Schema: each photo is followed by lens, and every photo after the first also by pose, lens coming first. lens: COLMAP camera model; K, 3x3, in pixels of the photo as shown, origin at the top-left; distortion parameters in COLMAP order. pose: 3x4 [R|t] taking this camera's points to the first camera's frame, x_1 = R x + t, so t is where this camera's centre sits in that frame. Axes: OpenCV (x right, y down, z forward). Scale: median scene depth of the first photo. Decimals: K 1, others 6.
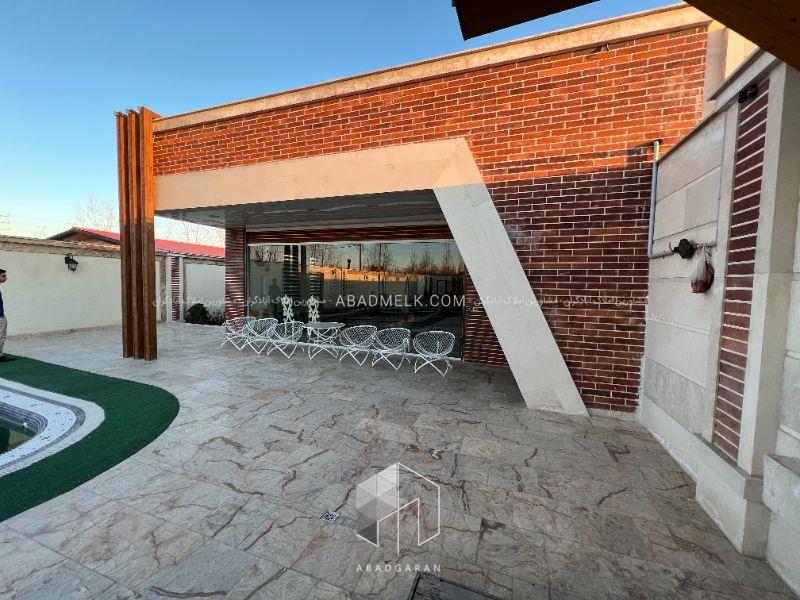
lens RADIAL K [[327.6, 0, 401.0], [0, 327.6, 303.3], [0, 0, 1]] dist [0.000706, 0.000038]
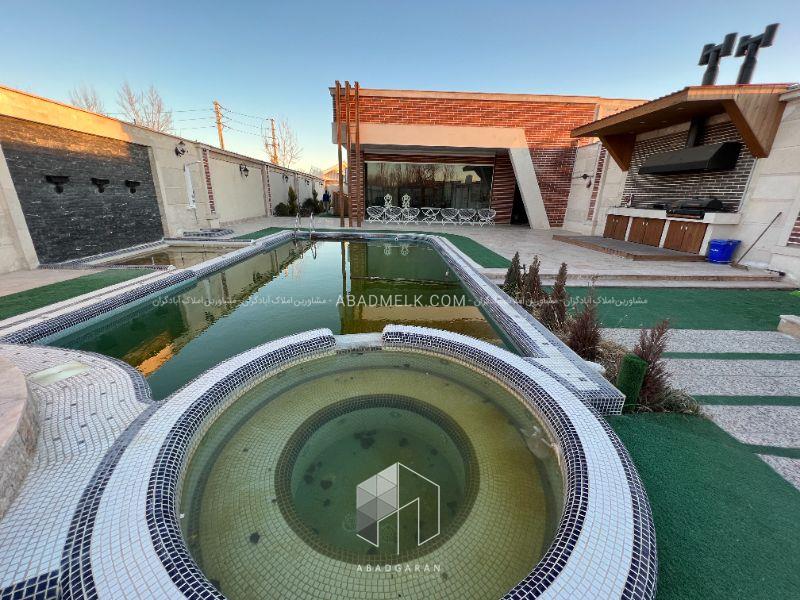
lens RADIAL K [[327.6, 0, 401.0], [0, 327.6, 303.3], [0, 0, 1]] dist [0.000706, 0.000038]
pose [[0.928930, -0.119292, 0.350513, -2.087197], [0.018296, 0.960309, 0.278339, 0.124872], [-0.369804, -0.252144, 0.894242, -1.589446]]
